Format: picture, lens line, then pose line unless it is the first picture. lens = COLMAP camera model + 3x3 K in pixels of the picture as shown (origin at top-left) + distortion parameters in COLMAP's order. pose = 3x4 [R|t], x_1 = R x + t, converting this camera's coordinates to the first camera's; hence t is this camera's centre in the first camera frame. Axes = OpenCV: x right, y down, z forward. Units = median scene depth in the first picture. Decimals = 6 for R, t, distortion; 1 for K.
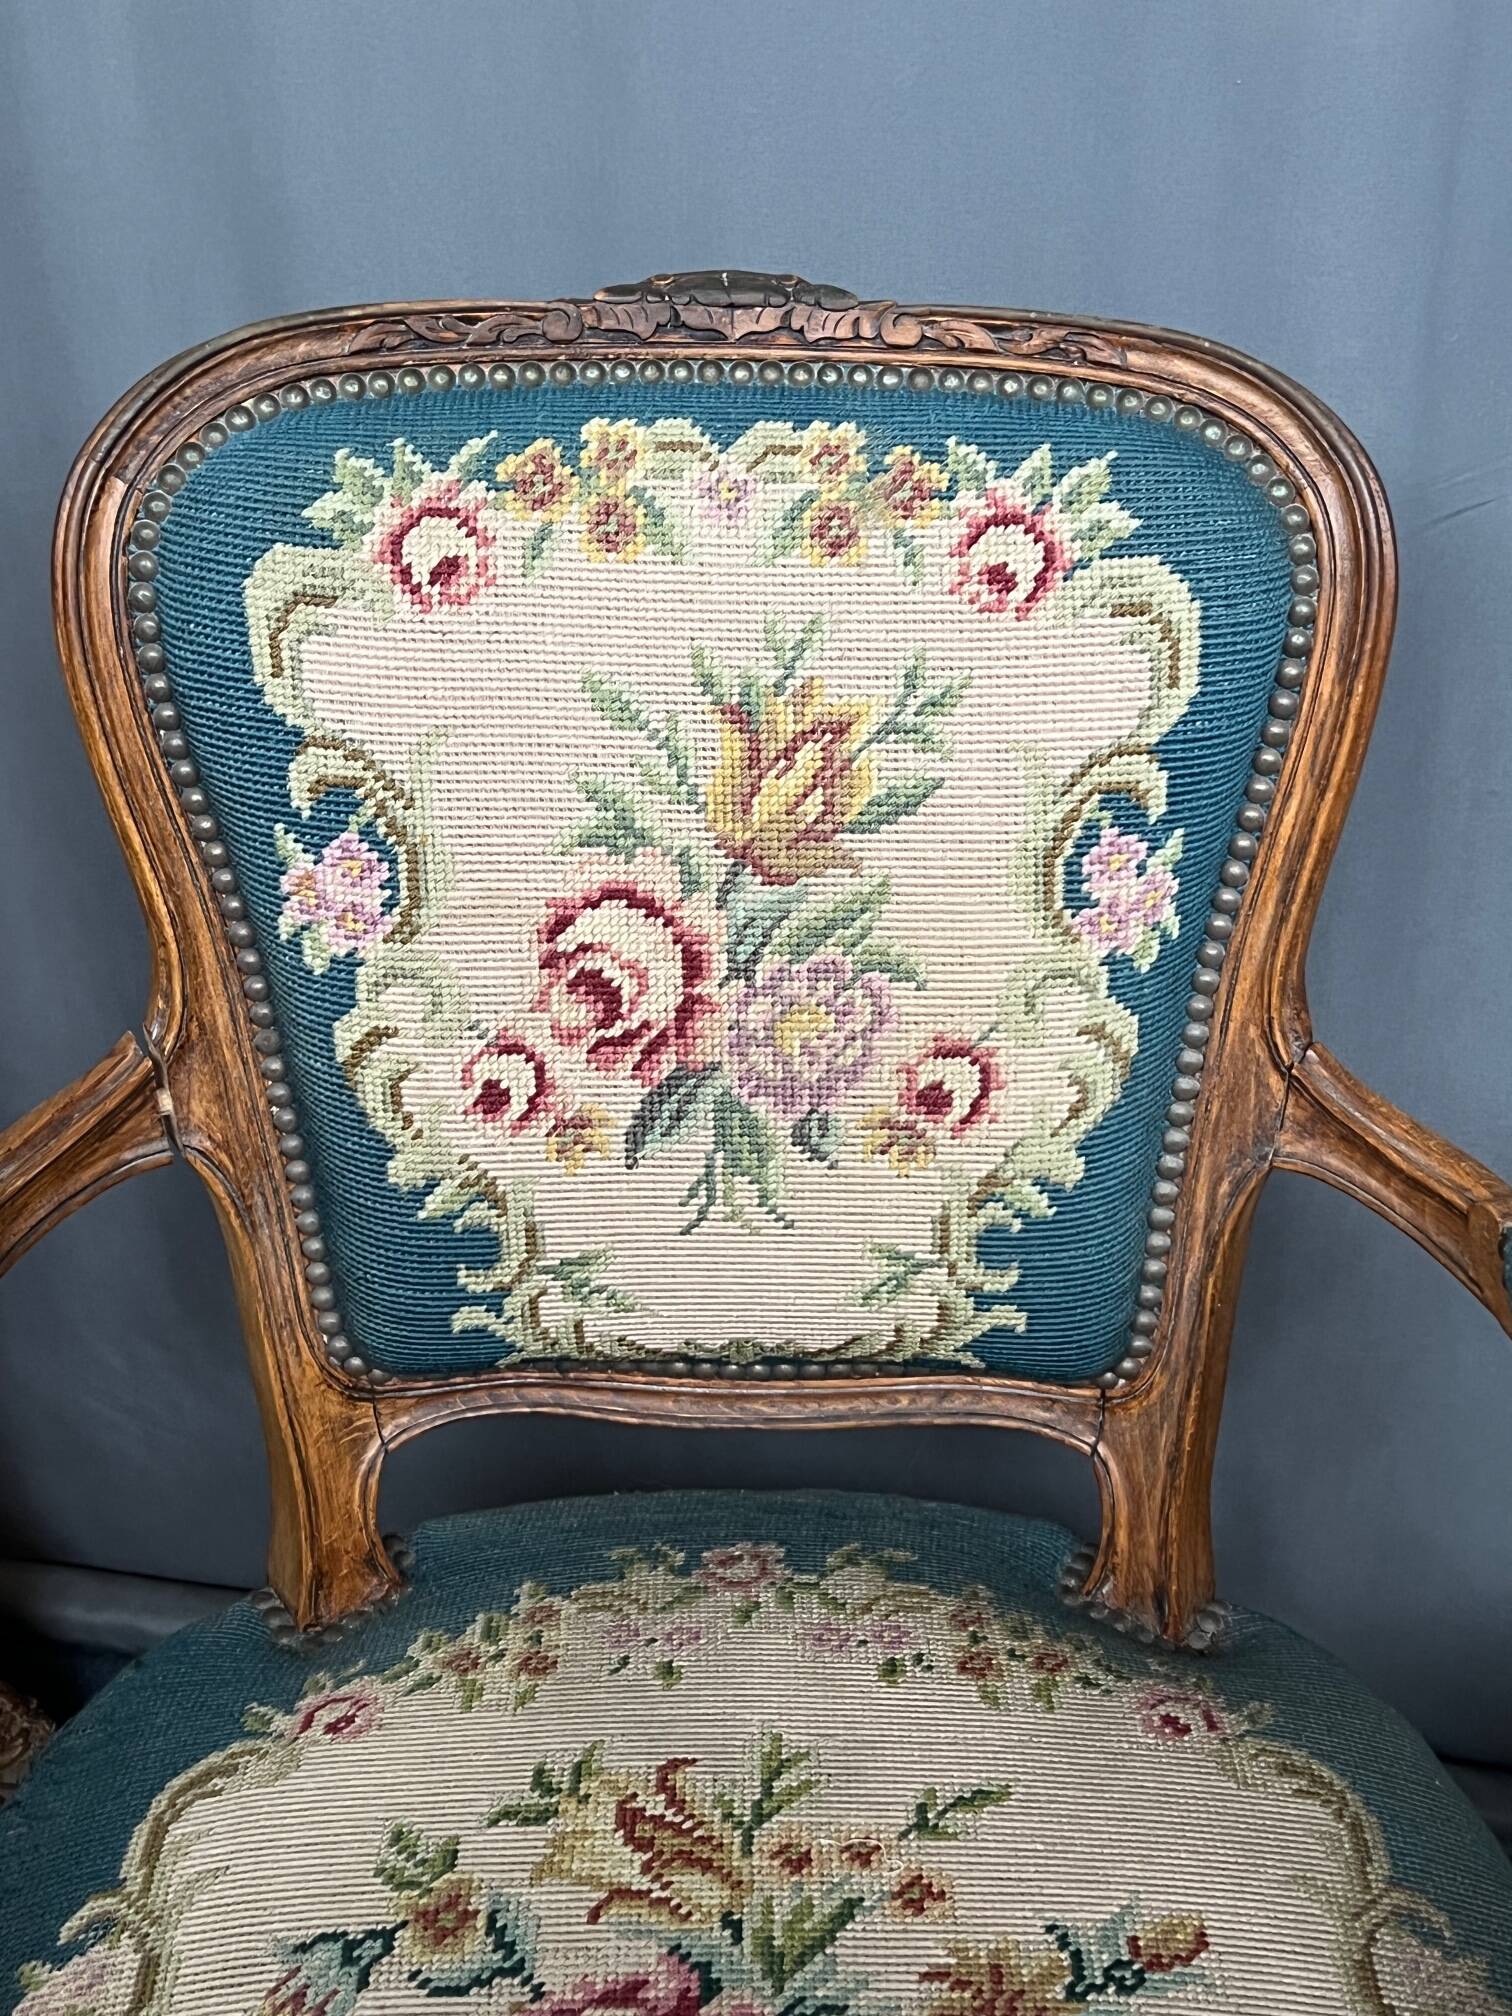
lens RADIAL K [[2634.2, 0, 754.8], [0, 2634.2, 998.5], [0, 0, 1]] dist [0.217775, -0.678900]
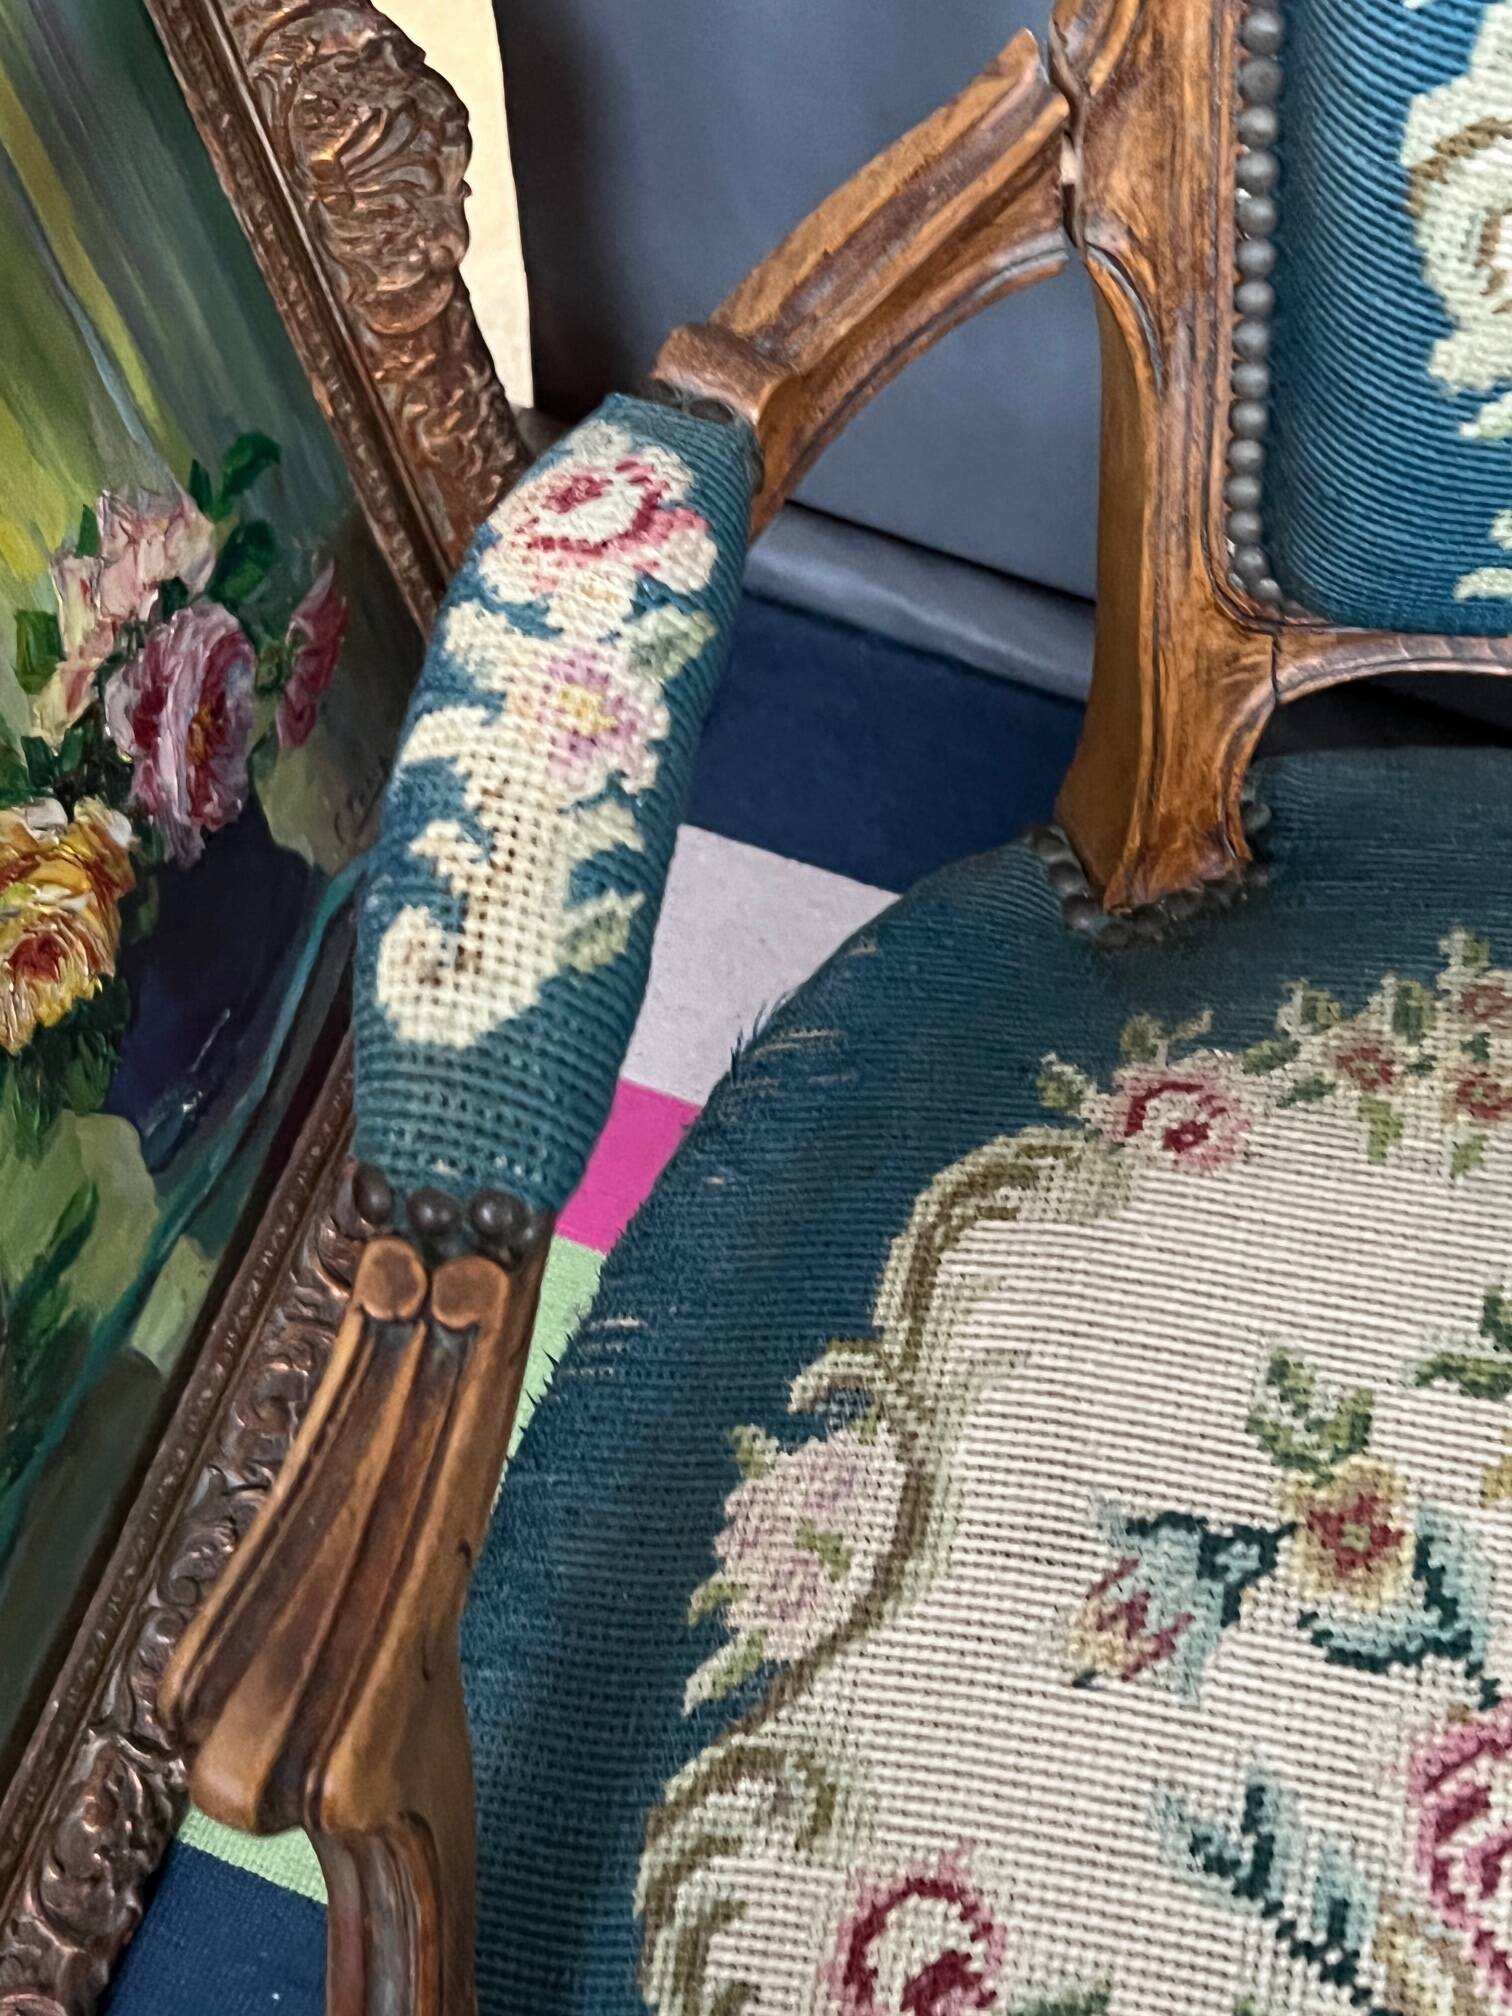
lens RADIAL K [[2640.0, 0, 775.6], [0, 2640.0, 977.6], [0, 0, 1]] dist [0.224332, -0.740069]
pose [[0.977021, 0.183441, -0.108531, -0.193977], [-0.106776, 0.861939, 0.495640, -0.094510], [0.184468, -0.472663, 0.861720, 0.411525]]
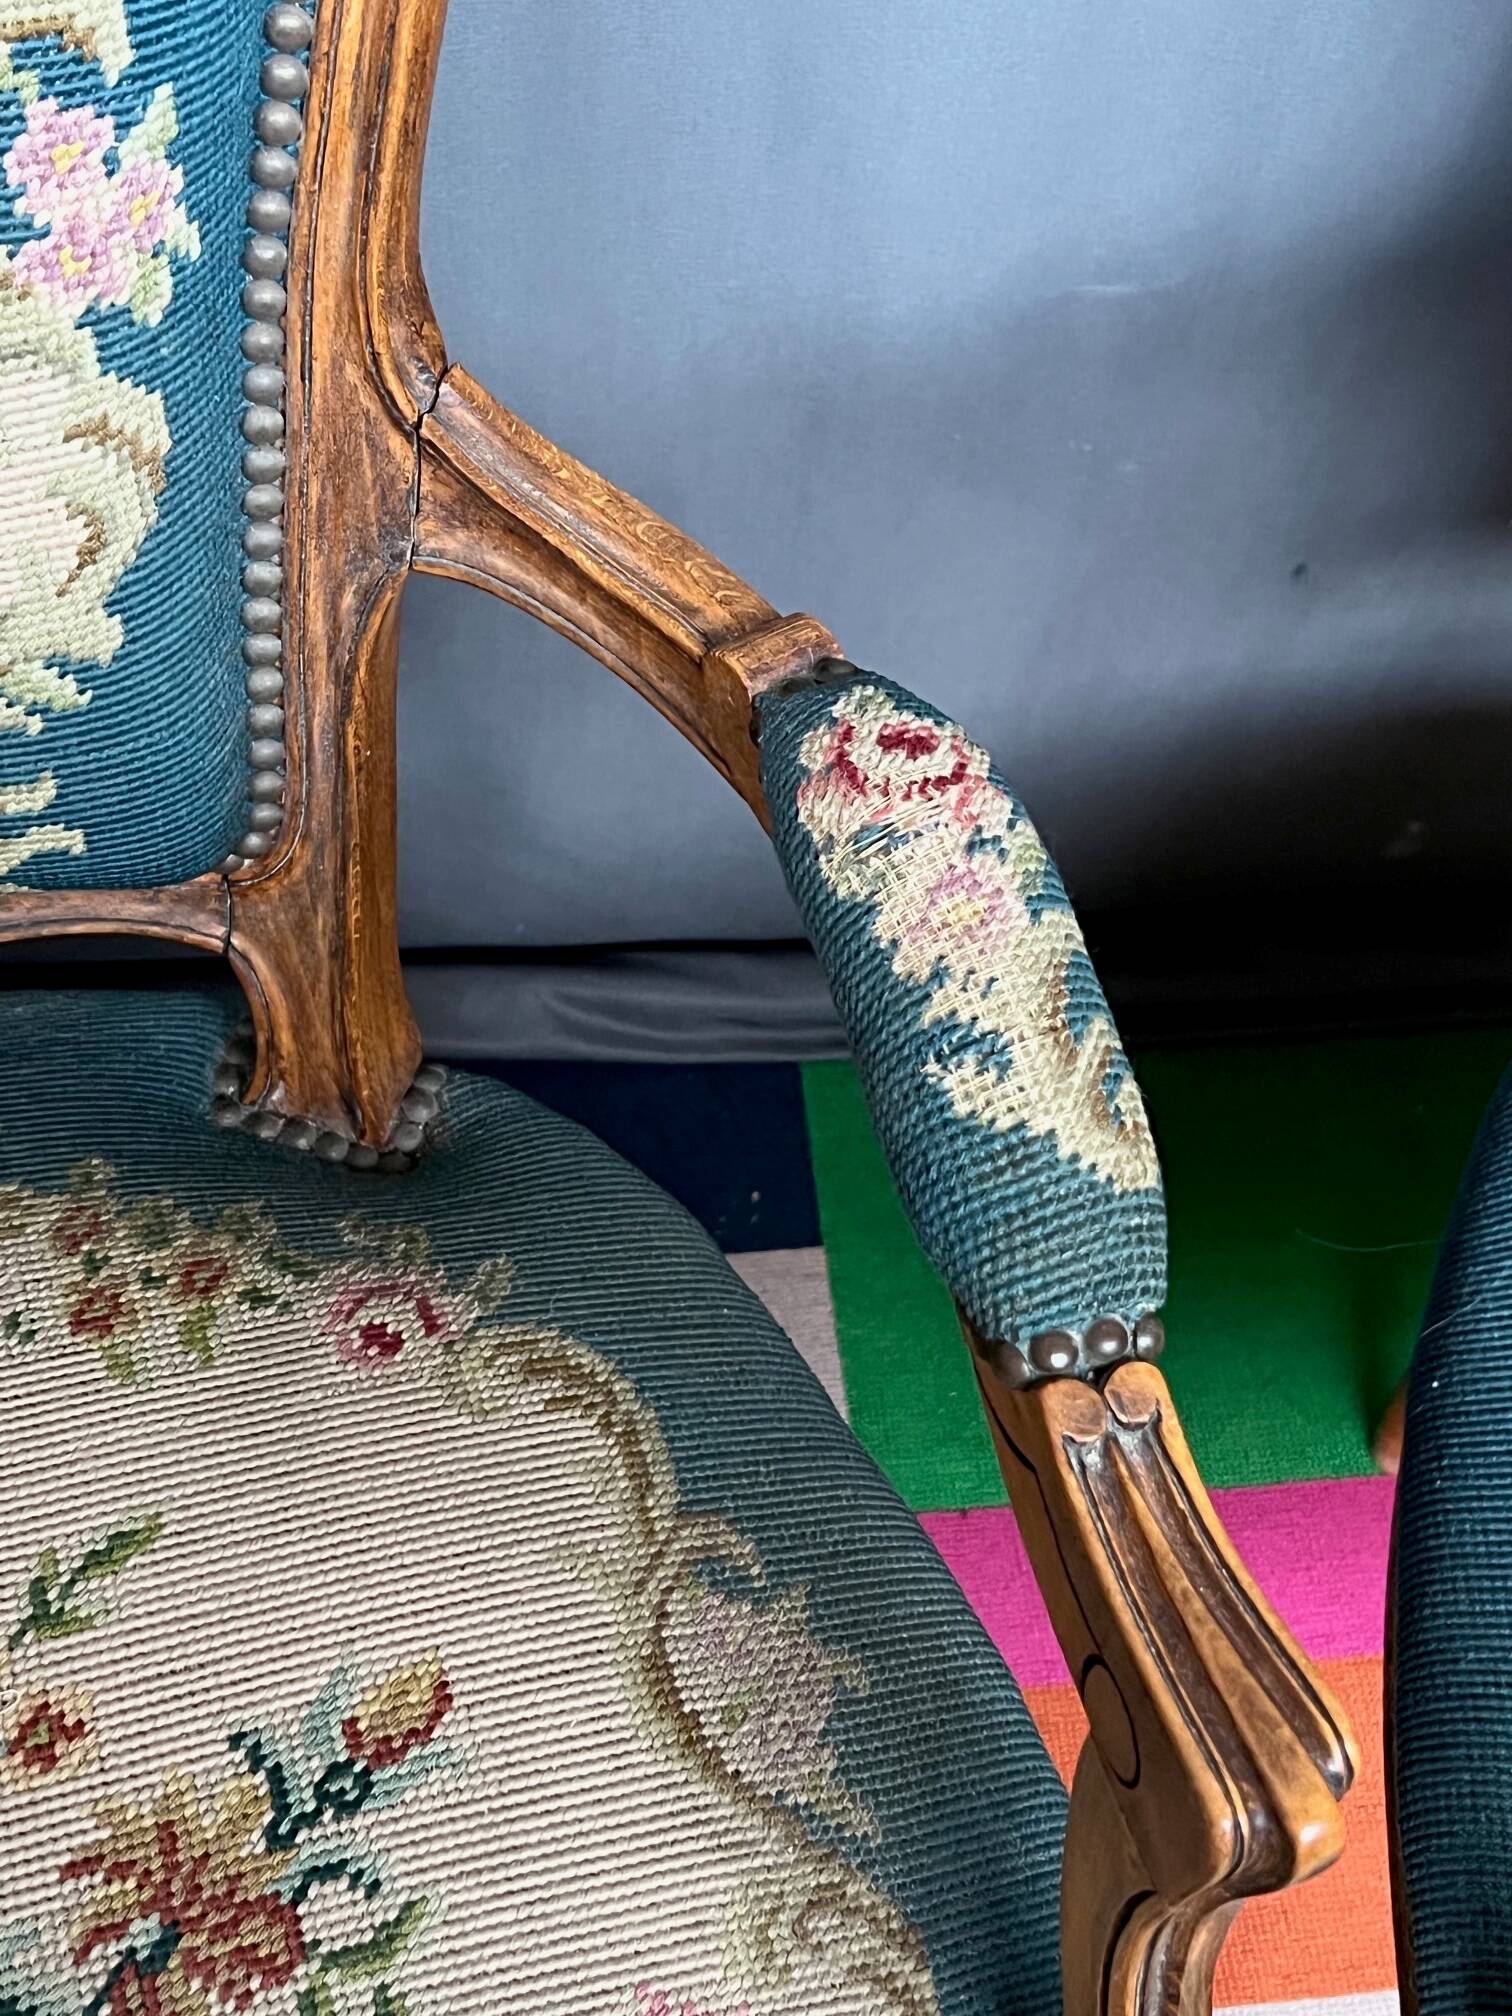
lens RADIAL K [[2679.0, 0, 754.5], [0, 2679.0, 1024.2], [0, 0, 1]] dist [0.193908, -0.562166]
pose [[0.955445, -0.197361, 0.219487, 0.110819], [0.081434, 0.890982, 0.446676, -0.132871], [-0.283715, -0.408900, 0.867356, 0.363942]]
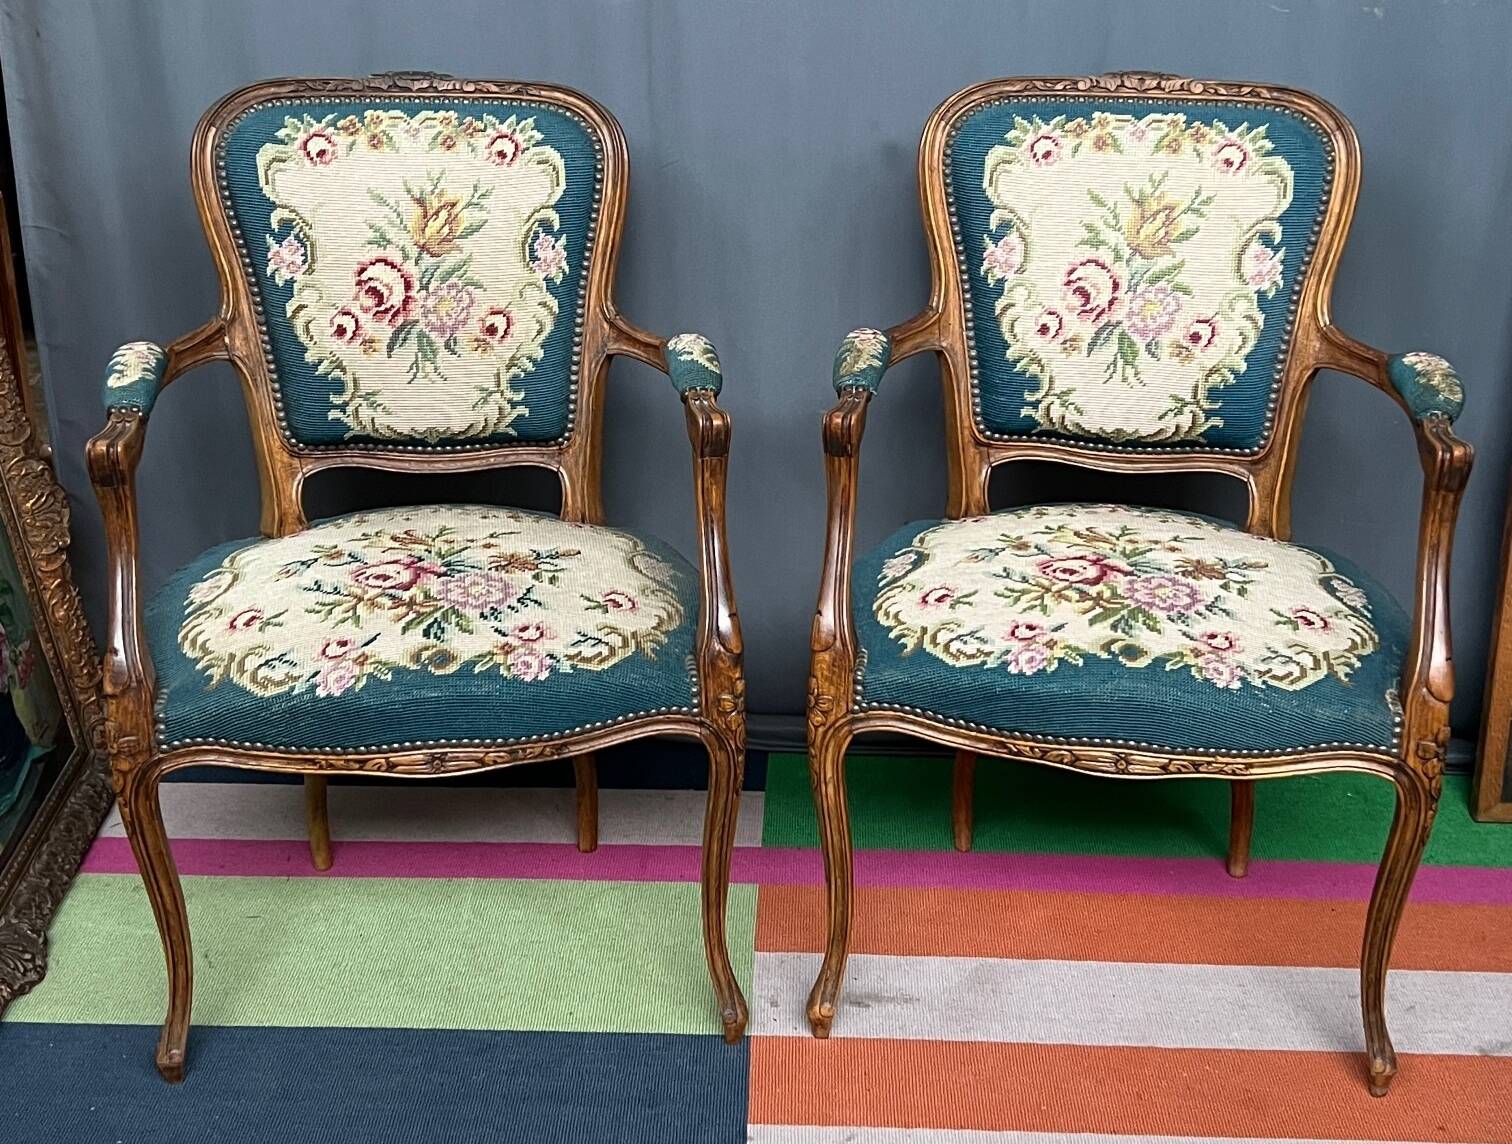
lens RADIAL K [[1961.5, 0, 754.3], [0, 1961.5, 512.3], [0, 0, 1]] dist [0.226260, -0.782973]
pose [[0.990646, -0.037035, 0.131338, 0.062631], [0.061245, 0.980754, -0.185395, 0.689337], [-0.121944, 0.191704, 0.973848, -1.207661]]
